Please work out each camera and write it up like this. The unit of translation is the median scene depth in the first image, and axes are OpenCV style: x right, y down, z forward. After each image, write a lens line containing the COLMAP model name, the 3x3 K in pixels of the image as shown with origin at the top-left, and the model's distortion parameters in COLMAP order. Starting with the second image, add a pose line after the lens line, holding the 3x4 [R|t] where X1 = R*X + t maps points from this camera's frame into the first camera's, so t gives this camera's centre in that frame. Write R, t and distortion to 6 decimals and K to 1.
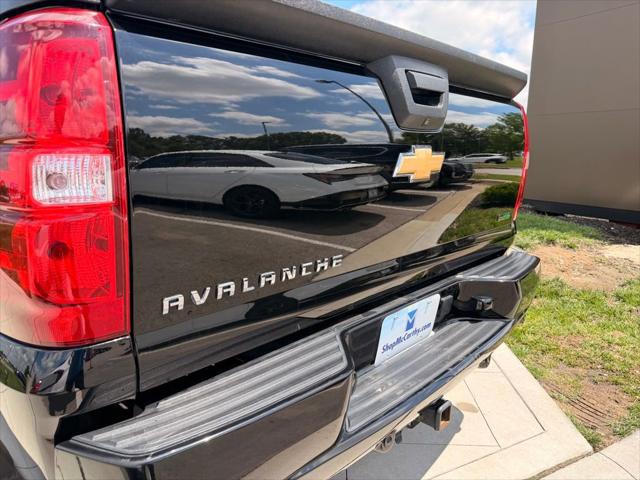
lens RADIAL K [[459.4, 0, 334.4], [0, 459.4, 240.6], [0, 0, 1]] dist [0.010055, -0.002913]
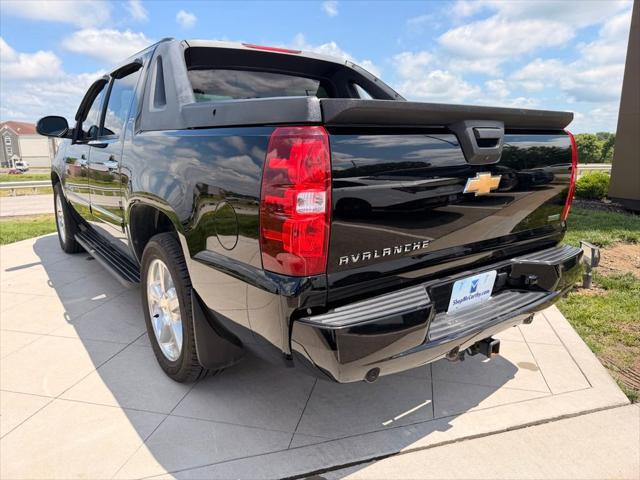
lens RADIAL K [[445.7, 0, 310.5], [0, 445.7, 237.7], [0, 0, 1]] dist [0.058100, 0.000744]
pose [[0.973655, 0.027274, -0.226390, -0.027157], [-0.025108, 0.999607, 0.012446, 0.008406], [0.226640, -0.006434, 0.973957, -0.565897]]
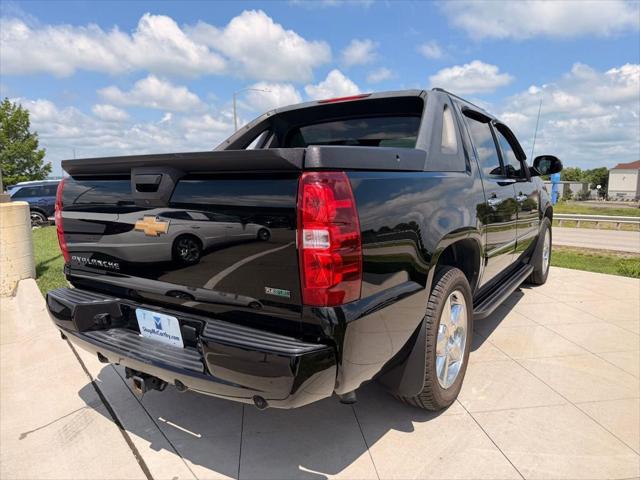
lens RADIAL K [[459.4, 0, 334.4], [0, 459.4, 240.6], [0, 0, 1]] dist [0.010055, -0.002913]
pose [[0.128378, 0.119347, -0.984518, 1.759632], [-0.191060, 0.977112, 0.093536, -0.365652], [0.973147, 0.176094, 0.148242, 1.301508]]
